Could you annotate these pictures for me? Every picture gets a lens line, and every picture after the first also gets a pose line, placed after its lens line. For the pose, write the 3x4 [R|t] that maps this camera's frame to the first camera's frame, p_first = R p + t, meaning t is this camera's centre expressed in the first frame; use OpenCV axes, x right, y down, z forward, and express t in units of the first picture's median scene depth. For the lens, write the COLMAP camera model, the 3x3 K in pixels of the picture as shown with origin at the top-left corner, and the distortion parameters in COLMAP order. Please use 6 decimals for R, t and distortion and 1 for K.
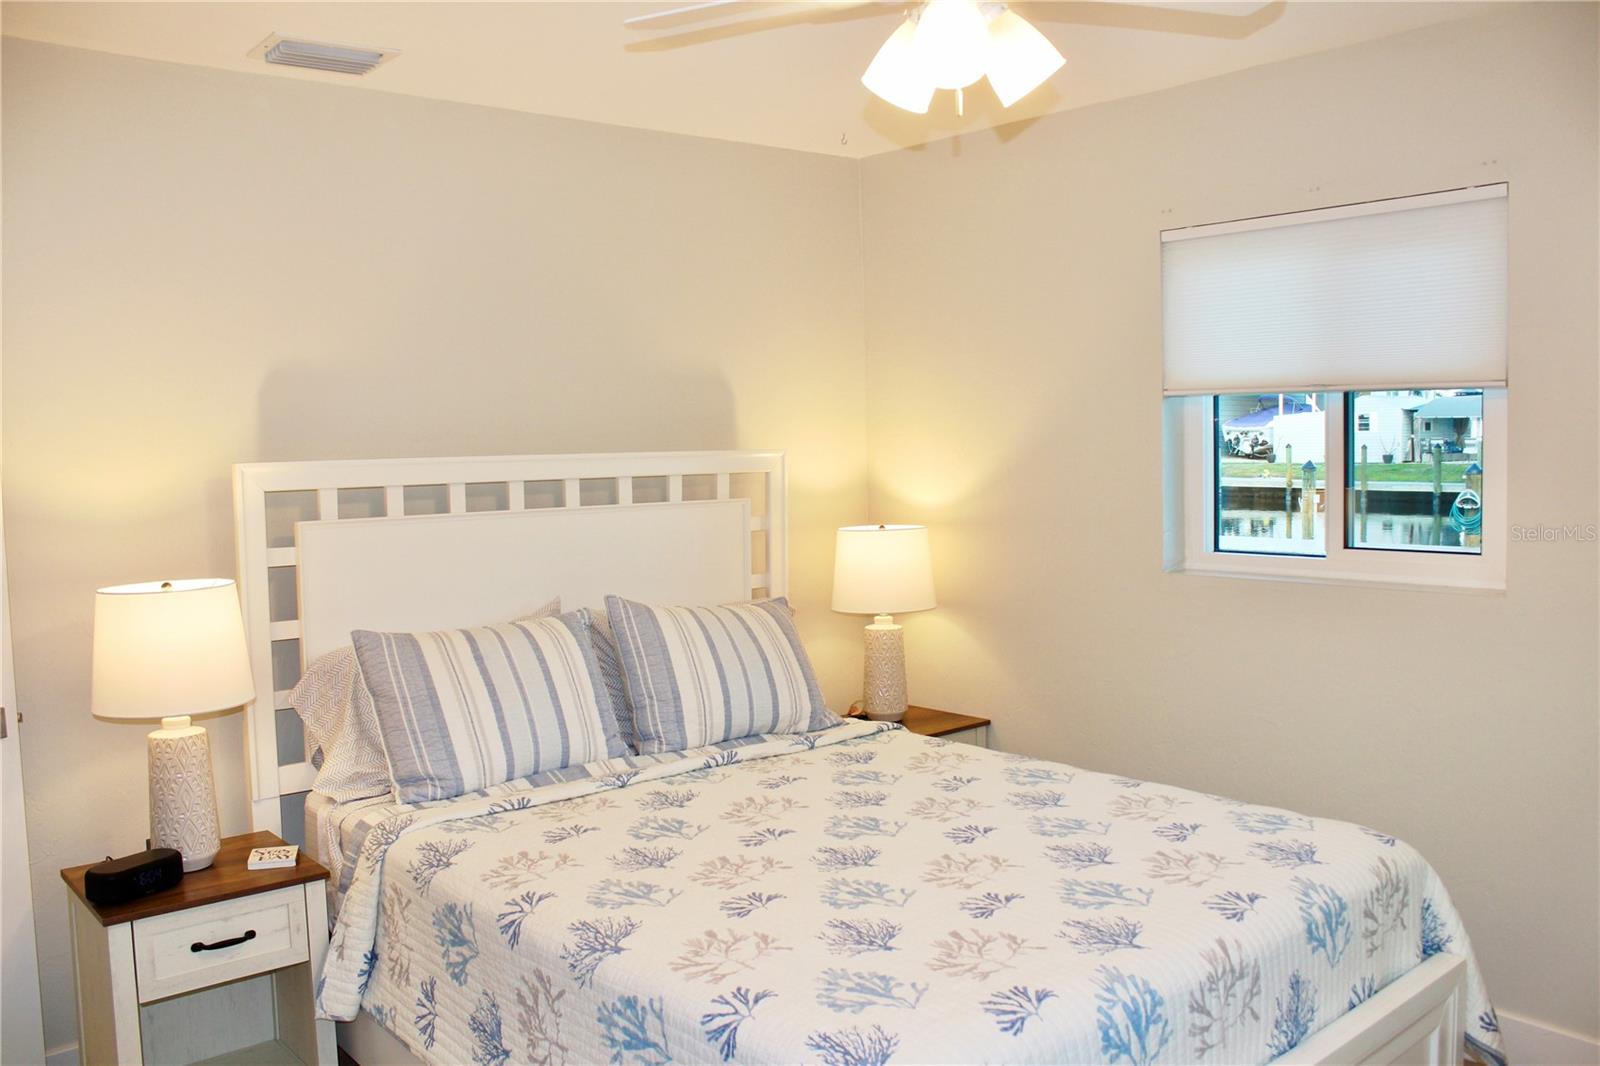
lens RADIAL K [[1347.2, 0, 799.7], [0, 1347.2, 532.9], [0, 0, 1]] dist [-0.148007, 0.107624]
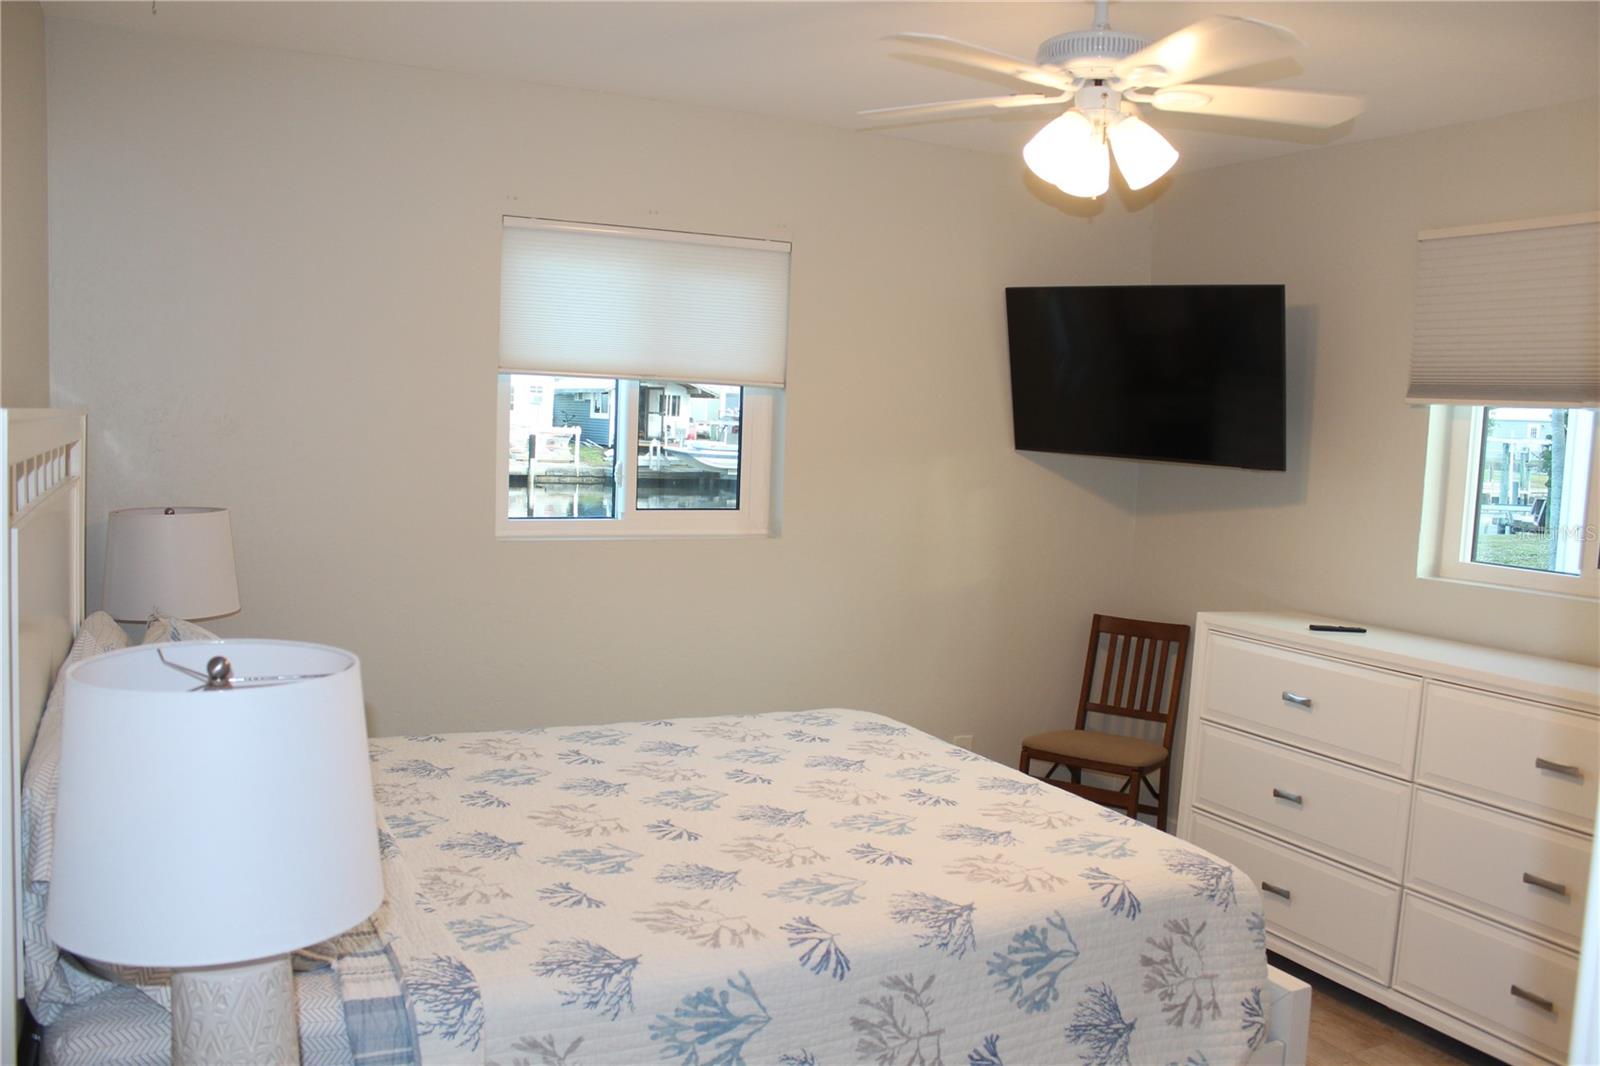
lens RADIAL K [[1347.2, 0, 799.2], [0, 1347.2, 531.3], [0, 0, 1]] dist [-0.148007, 0.107624]
pose [[0.237843, -0.051903, 0.969916, -1.017374], [0.023993, 0.998580, 0.047554, -0.031936], [-0.971007, 0.011960, 0.238751, 0.757182]]
